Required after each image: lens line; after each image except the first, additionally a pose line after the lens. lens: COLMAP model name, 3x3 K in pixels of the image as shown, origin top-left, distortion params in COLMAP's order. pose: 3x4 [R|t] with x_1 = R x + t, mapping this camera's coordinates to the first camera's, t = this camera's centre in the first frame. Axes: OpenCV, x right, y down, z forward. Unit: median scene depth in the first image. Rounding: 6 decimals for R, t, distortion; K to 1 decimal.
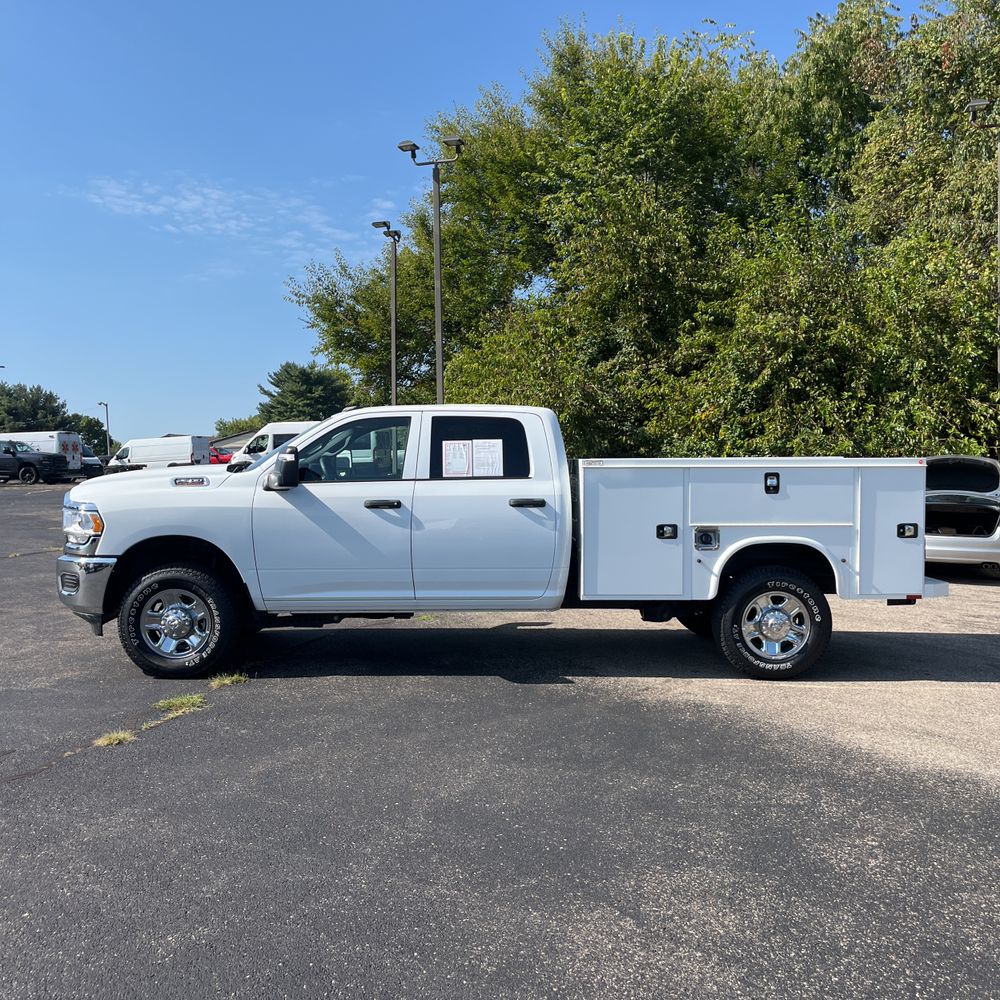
lens RADIAL K [[1014.5, 0, 493.4], [0, 1014.5, 498.8], [0, 0, 1]] dist [0.029585, 0.000000]
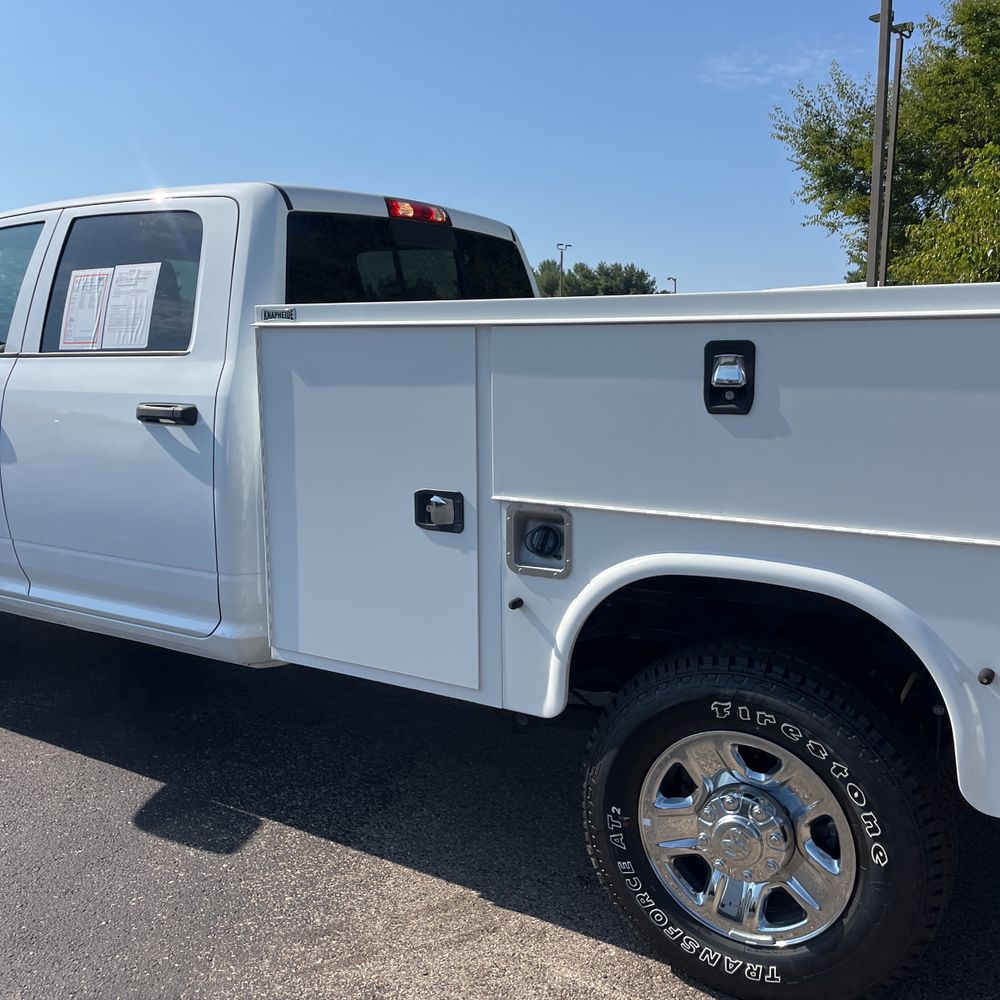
lens RADIAL K [[1014.5, 0, 501.1], [0, 1014.5, 509.4], [0, 0, 1]] dist [0.029585, 0.000000]
pose [[0.840784, 0.088529, -0.534084, 0.372297], [-0.018301, 0.990623, 0.135393, -0.015991], [0.541062, -0.104062, 0.834520, 0.707689]]
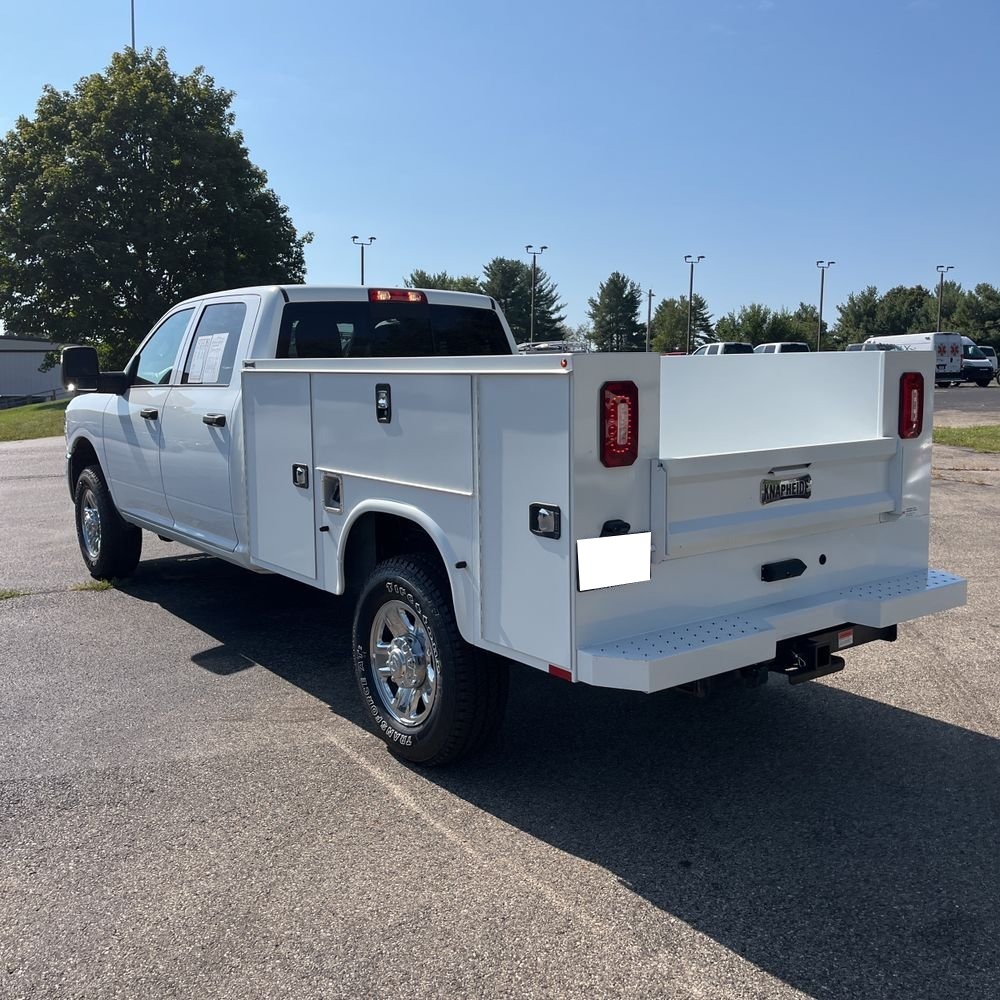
lens RADIAL K [[1018.0, 0, 516.6], [0, 1018.0, 491.6], [0, 0, 1]] dist [0.039126, 0.000000]
pose [[0.597344, 0.098960, -0.795856, 0.741612], [-0.029783, 0.994411, 0.101294, -0.025327], [0.801432, -0.036805, 0.596952, 0.720997]]
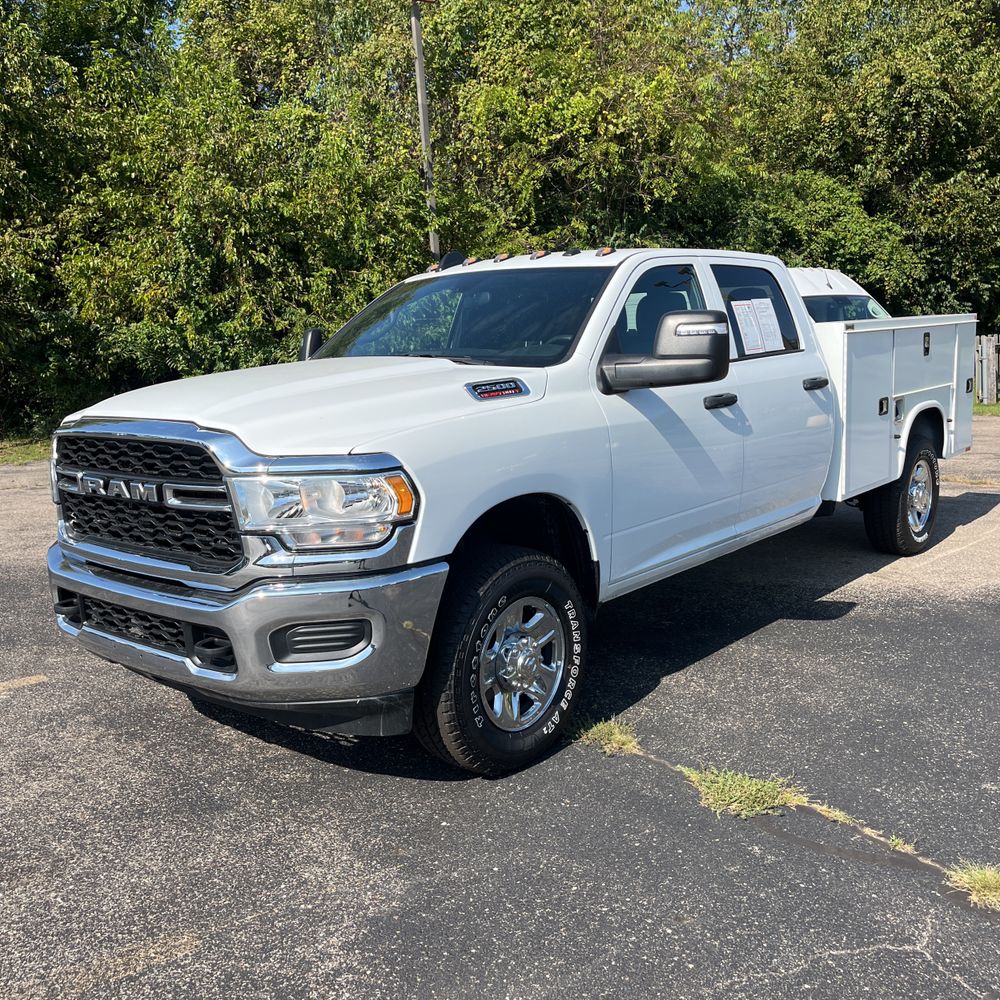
lens RADIAL K [[1014.5, 0, 493.6], [0, 1014.5, 505.4], [0, 0, 1]] dist [0.029585, 0.000000]
pose [[0.662920, -0.155445, 0.732375, -0.678863], [0.073317, 0.986986, 0.143122, -0.031719], [-0.745091, -0.041183, 0.665690, 0.660171]]
